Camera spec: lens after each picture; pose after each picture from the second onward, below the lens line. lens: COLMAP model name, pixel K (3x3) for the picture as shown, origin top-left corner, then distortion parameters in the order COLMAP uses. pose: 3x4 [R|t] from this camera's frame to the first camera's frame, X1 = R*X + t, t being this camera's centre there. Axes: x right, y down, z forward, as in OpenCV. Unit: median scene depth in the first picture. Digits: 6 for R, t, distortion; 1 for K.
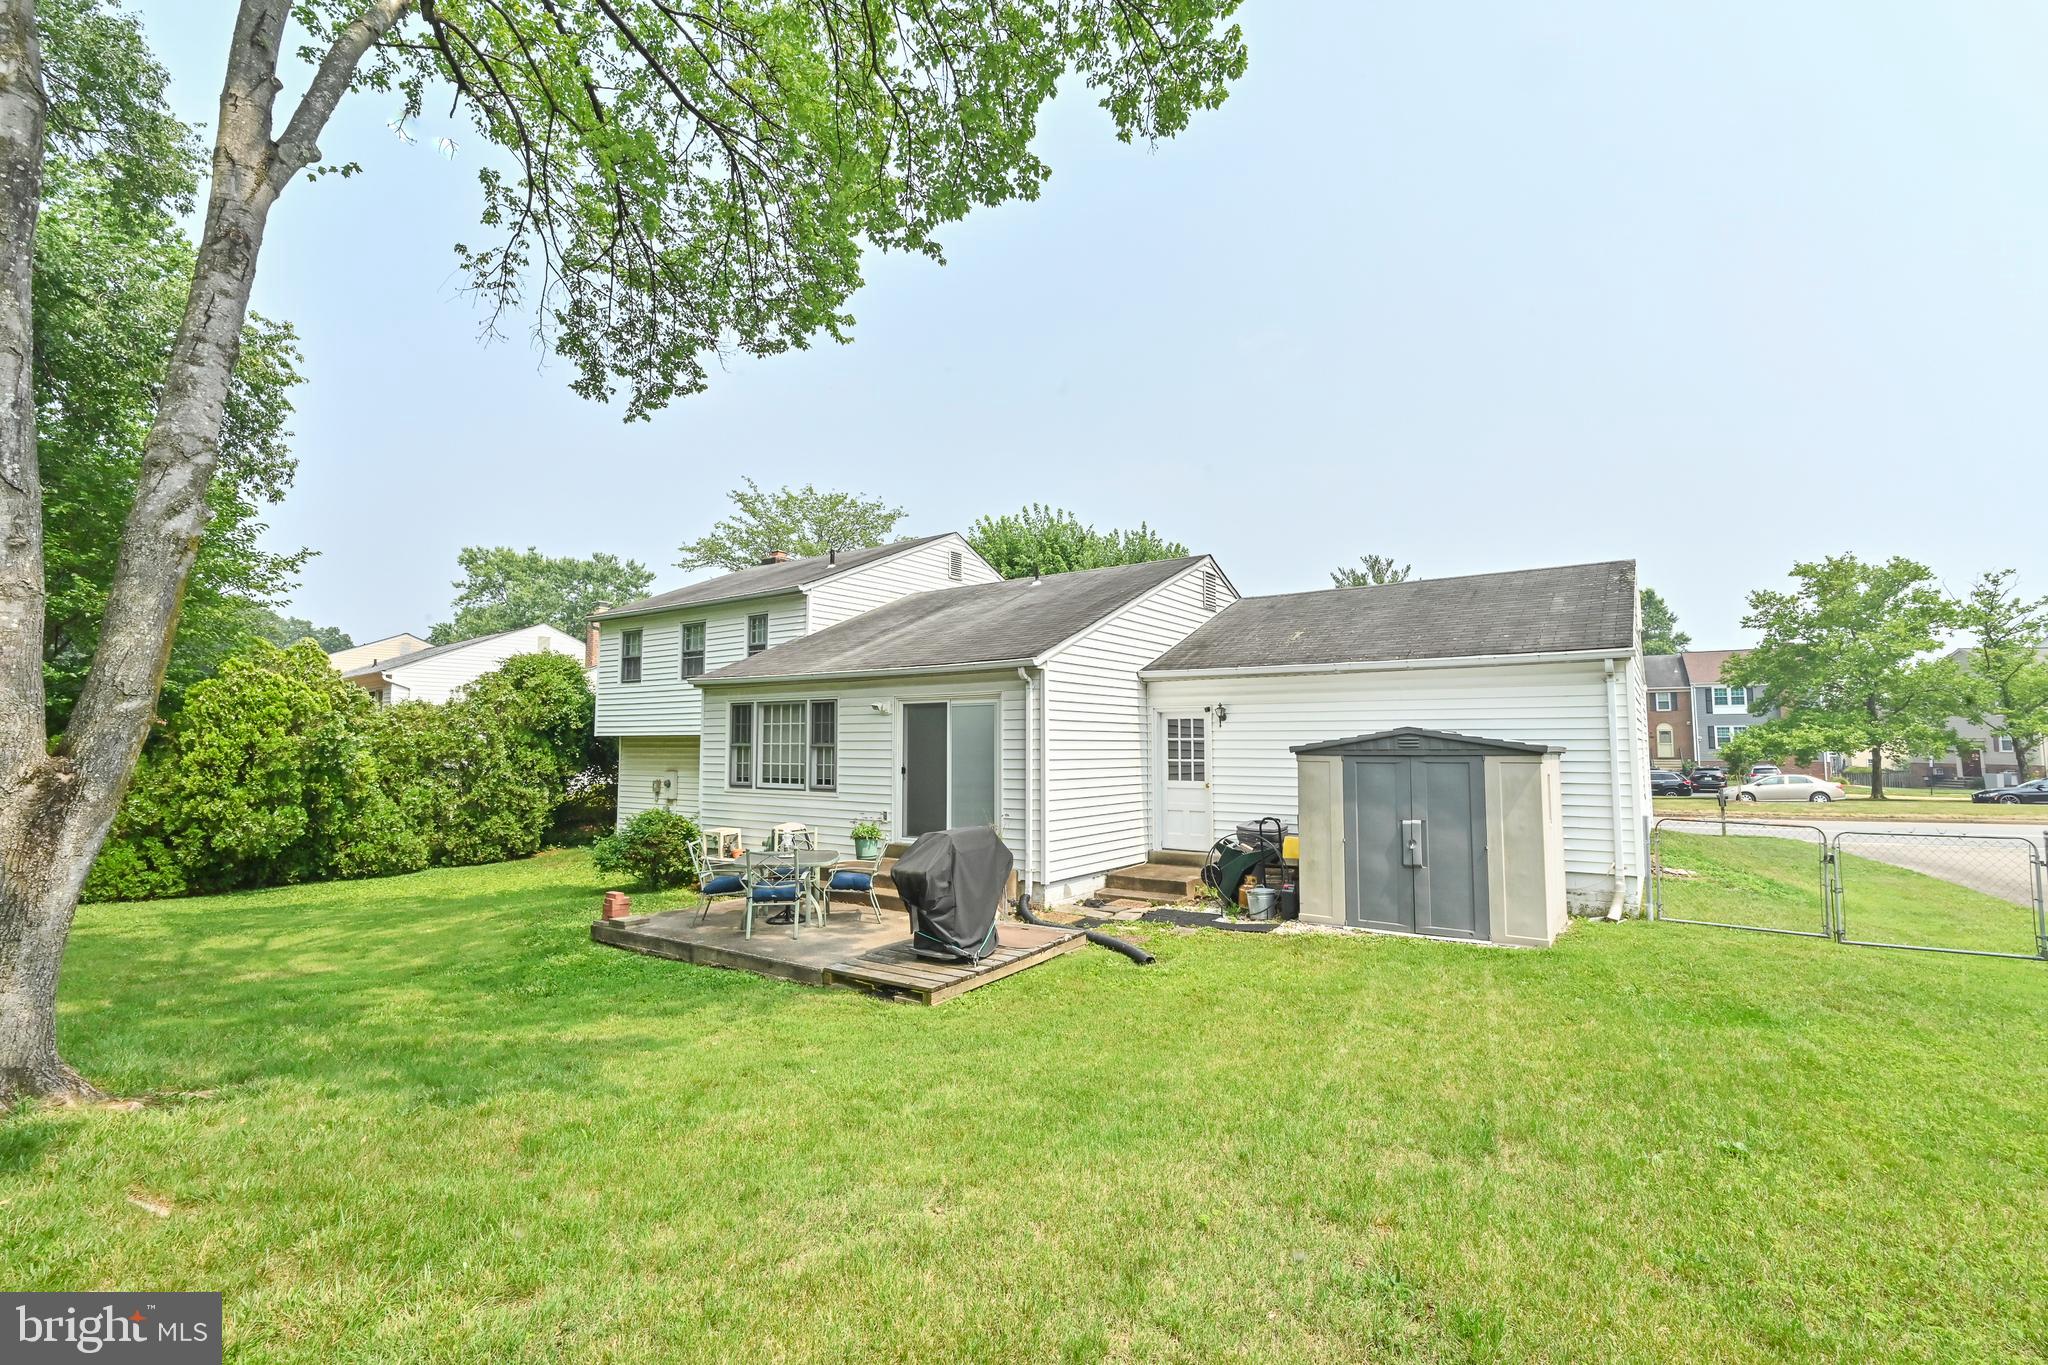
lens RADIAL K [[906.8, 0, 1024.0], [0, 906.8, 682.5], [0, 0, 1]] dist [0.000473, 0.000039]
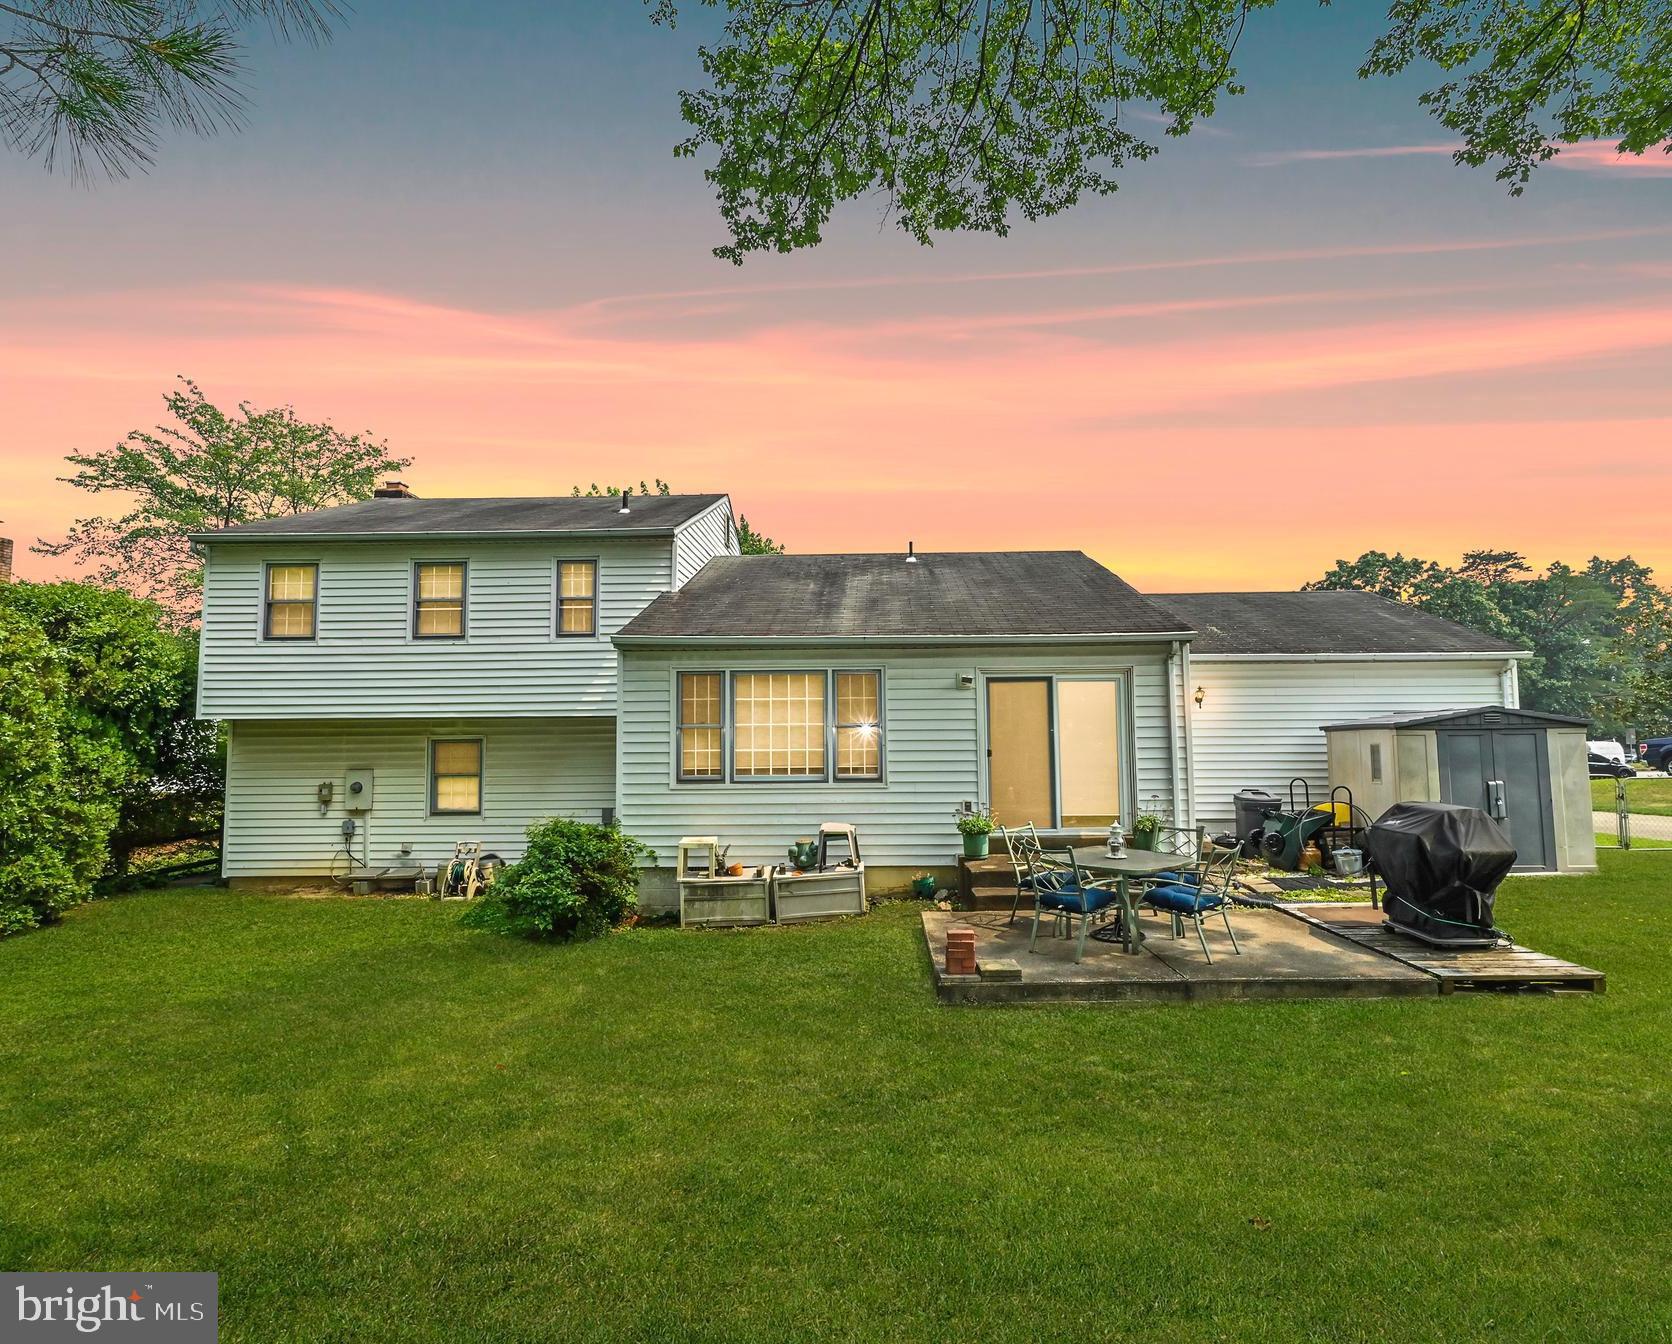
lens RADIAL K [[827.8, 0, 836.0], [0, 827.8, 672.0], [0, 0, 1]] dist [0.002891, 0.000154]
pose [[0.829229, 0.038510, 0.557581, -0.653423], [-0.029857, 0.999251, -0.024611, 0.039965], [-0.558112, 0.003761, 0.829757, 0.389811]]
